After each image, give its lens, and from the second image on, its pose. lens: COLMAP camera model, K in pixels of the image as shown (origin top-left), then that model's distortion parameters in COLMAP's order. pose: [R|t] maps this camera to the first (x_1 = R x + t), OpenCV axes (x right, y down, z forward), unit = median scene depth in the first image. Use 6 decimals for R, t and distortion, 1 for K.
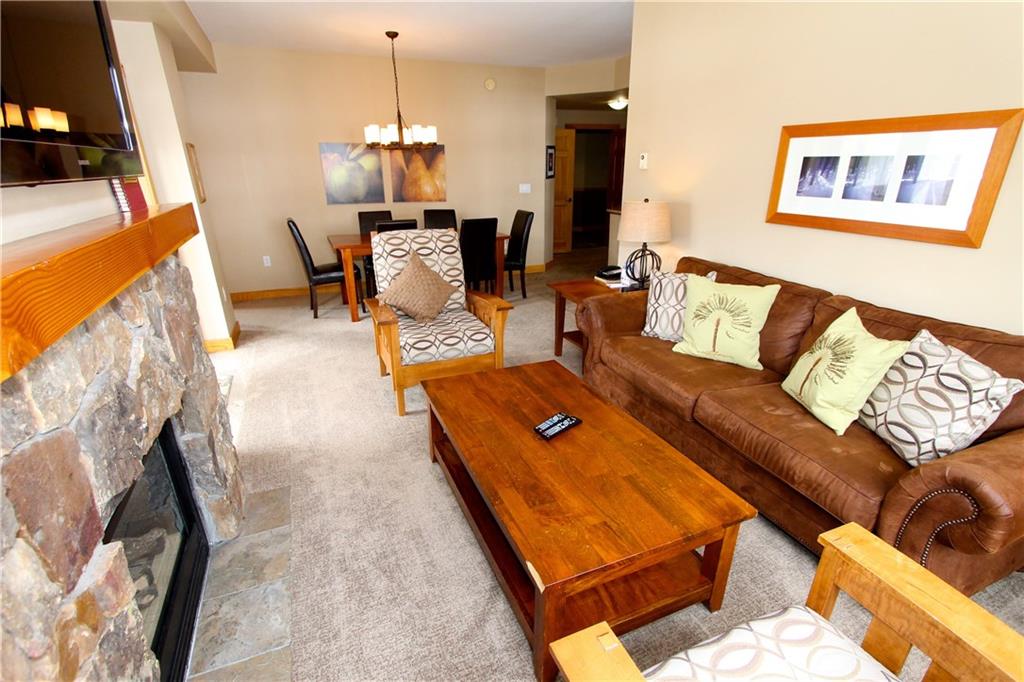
lens RADIAL K [[477.3, 0, 509.8], [0, 477.3, 344.7], [0, 0, 1]] dist [-0.014493, 0.001419]
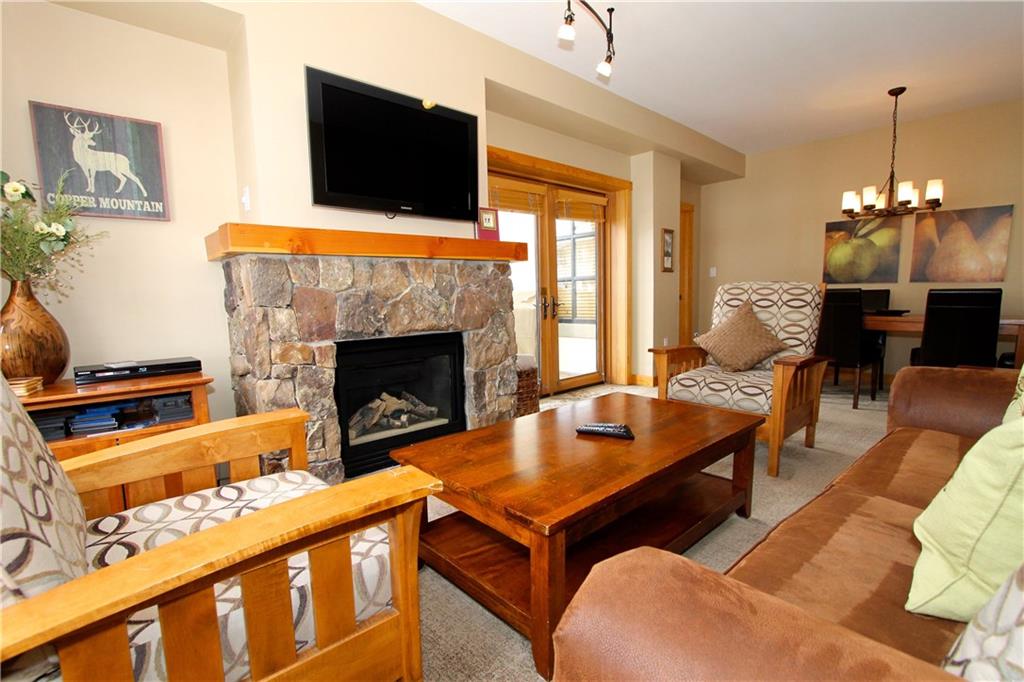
lens RADIAL K [[477.3, 0, 513.0], [0, 477.3, 344.2], [0, 0, 1]] dist [-0.014493, 0.001419]
pose [[0.330696, 0.094347, -0.939010, 0.625797], [-0.314594, 0.949101, -0.015431, 0.055506], [0.889759, 0.300509, 0.343544, 0.322546]]
